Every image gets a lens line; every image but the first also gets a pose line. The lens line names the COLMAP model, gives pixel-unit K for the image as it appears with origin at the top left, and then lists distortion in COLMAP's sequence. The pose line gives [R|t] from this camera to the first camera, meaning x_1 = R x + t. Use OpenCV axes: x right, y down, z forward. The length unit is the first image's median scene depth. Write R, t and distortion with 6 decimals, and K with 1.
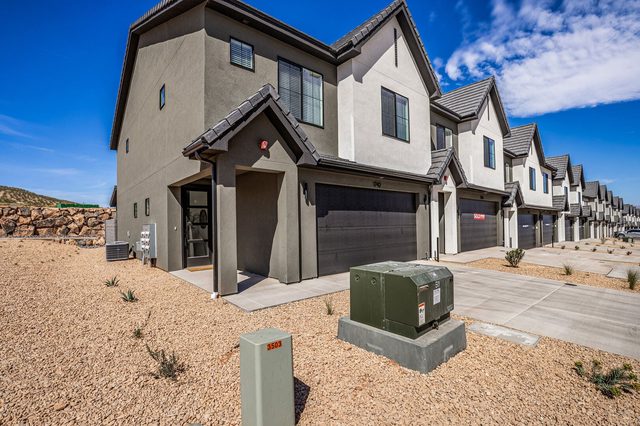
lens RADIAL K [[293.8, 0, 319.3], [0, 293.8, 221.9], [0, 0, 1]] dist [-0.045507, 0.009911]
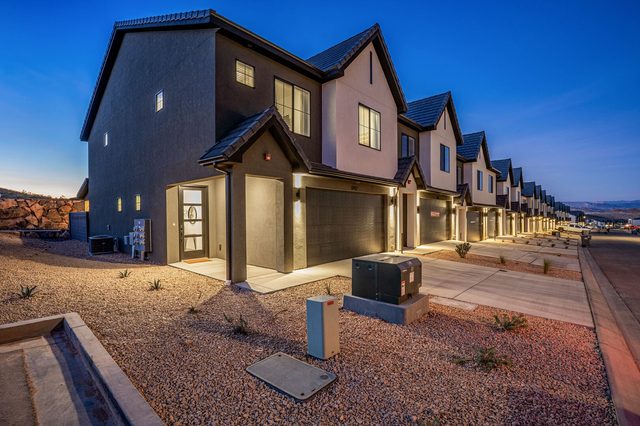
lens RADIAL K [[293.8, 0, 319.3], [0, 293.8, 221.9], [0, 0, 1]] dist [-0.045507, 0.009911]
pose [[0.991263, 0.007439, 0.131691, -0.100700], [-0.011051, 0.999582, 0.026715, -0.023652], [-0.131437, -0.027937, 0.990931, -0.156894]]
